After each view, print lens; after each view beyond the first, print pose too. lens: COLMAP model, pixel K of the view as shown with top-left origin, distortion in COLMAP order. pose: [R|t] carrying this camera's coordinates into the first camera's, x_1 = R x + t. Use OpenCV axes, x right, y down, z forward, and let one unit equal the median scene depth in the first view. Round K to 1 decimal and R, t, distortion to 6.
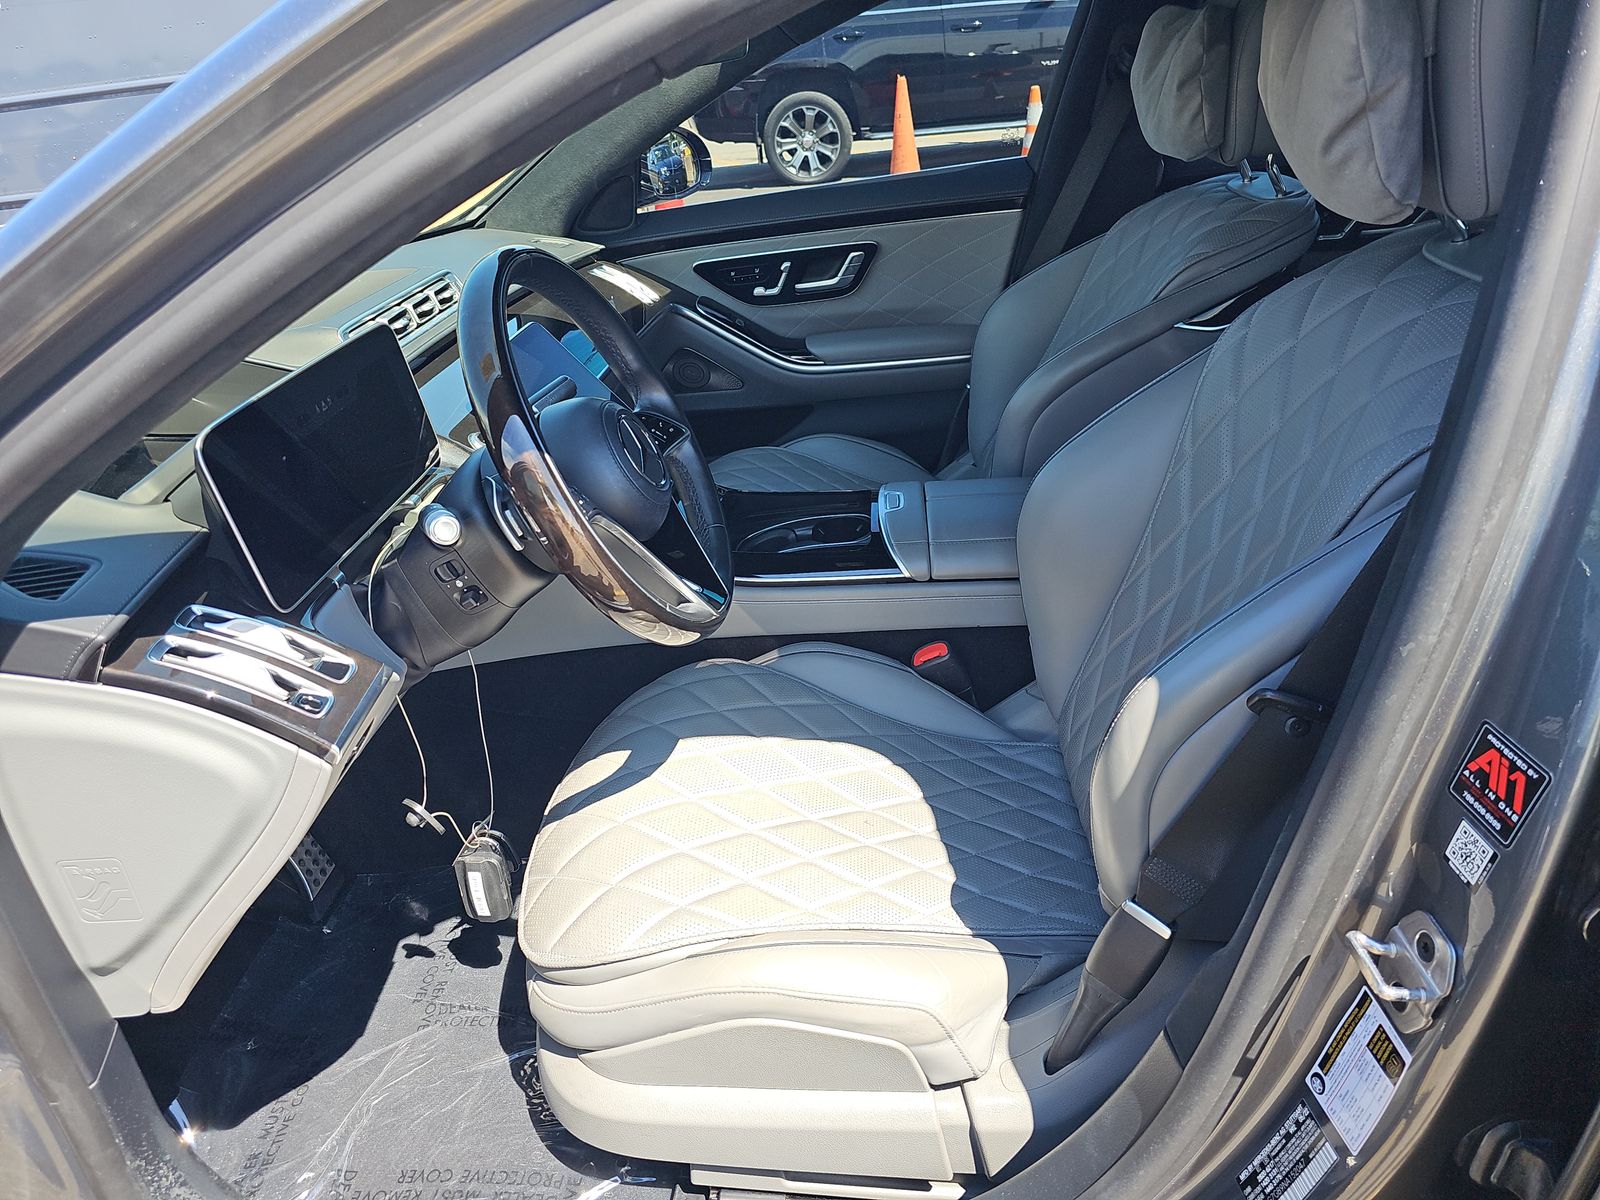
lens RADIAL K [[1070.3, 0, 791.8], [0, 1070.3, 599.3], [0, 0, 1]] dist [0.041638, -0.046590]
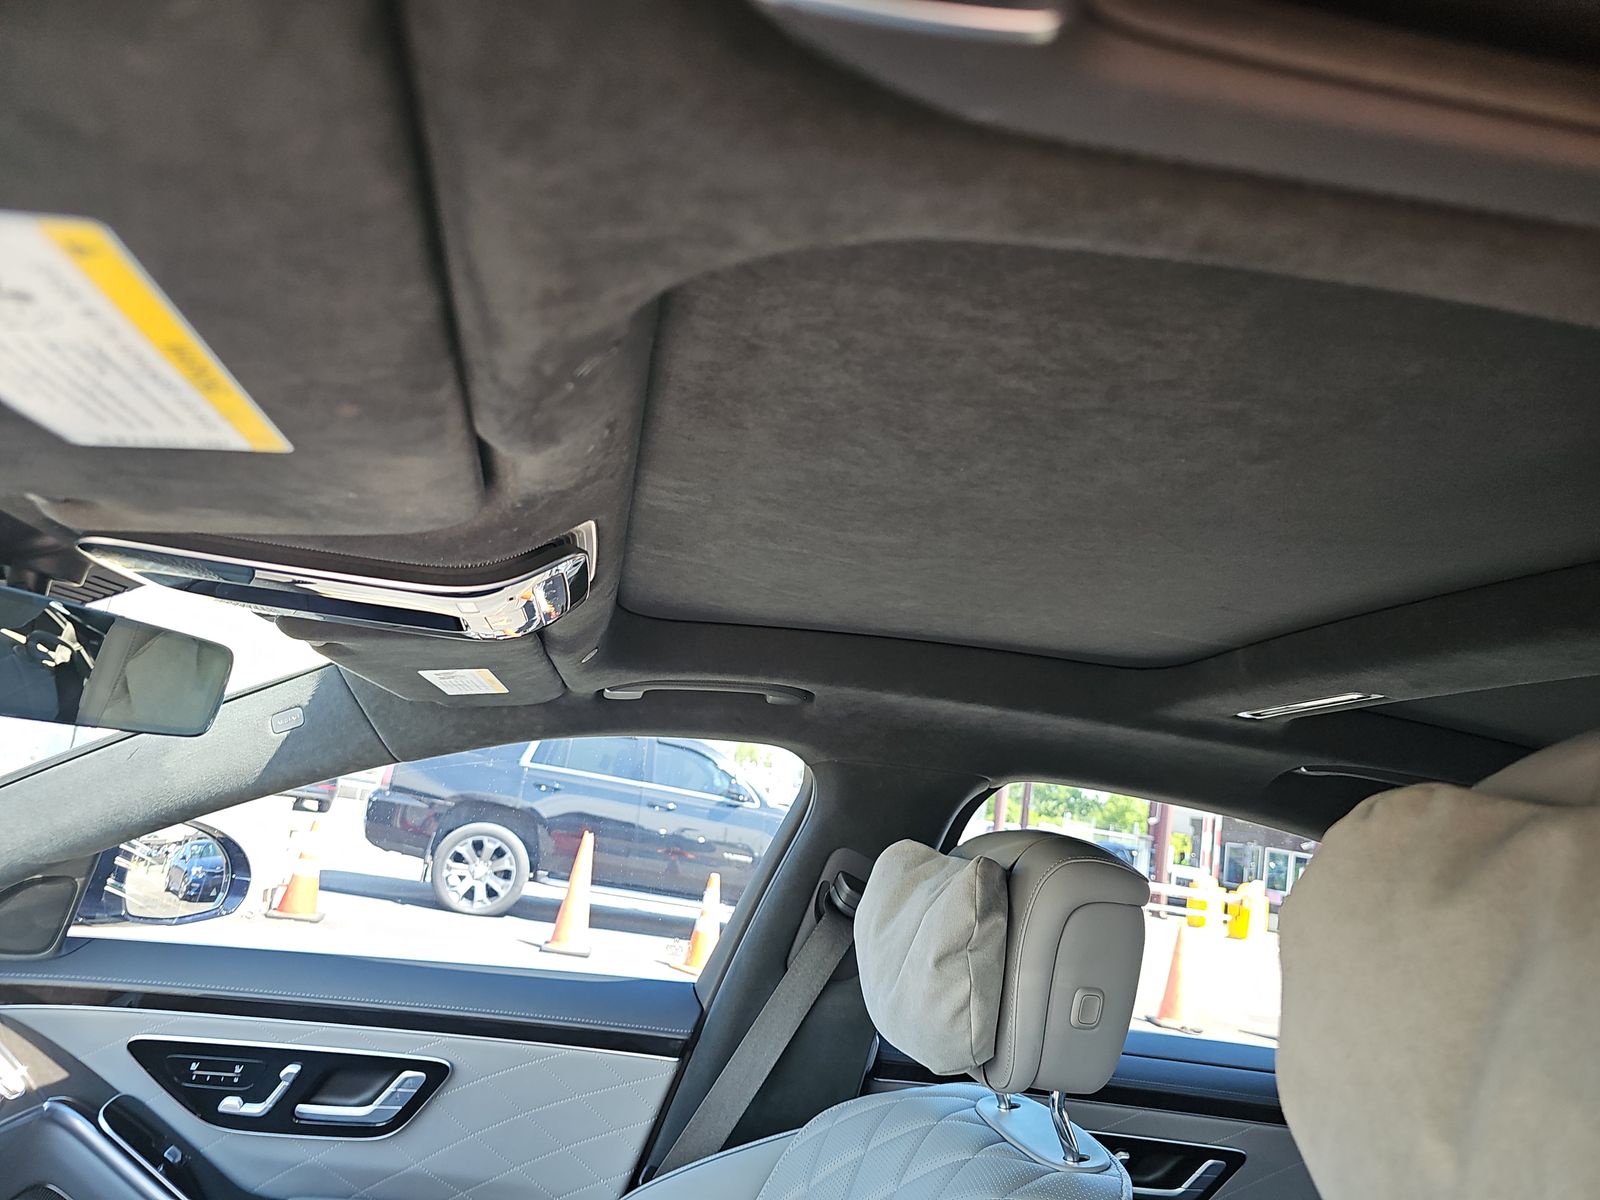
lens RADIAL K [[1070.3, 0, 791.8], [0, 1070.3, 599.3], [0, 0, 1]] dist [0.041638, -0.046590]
pose [[0.935894, 0.289318, 0.200993, 0.058923], [-0.099701, 0.764747, -0.636570, -0.151379], [-0.337880, 0.575723, 0.744568, 0.290786]]
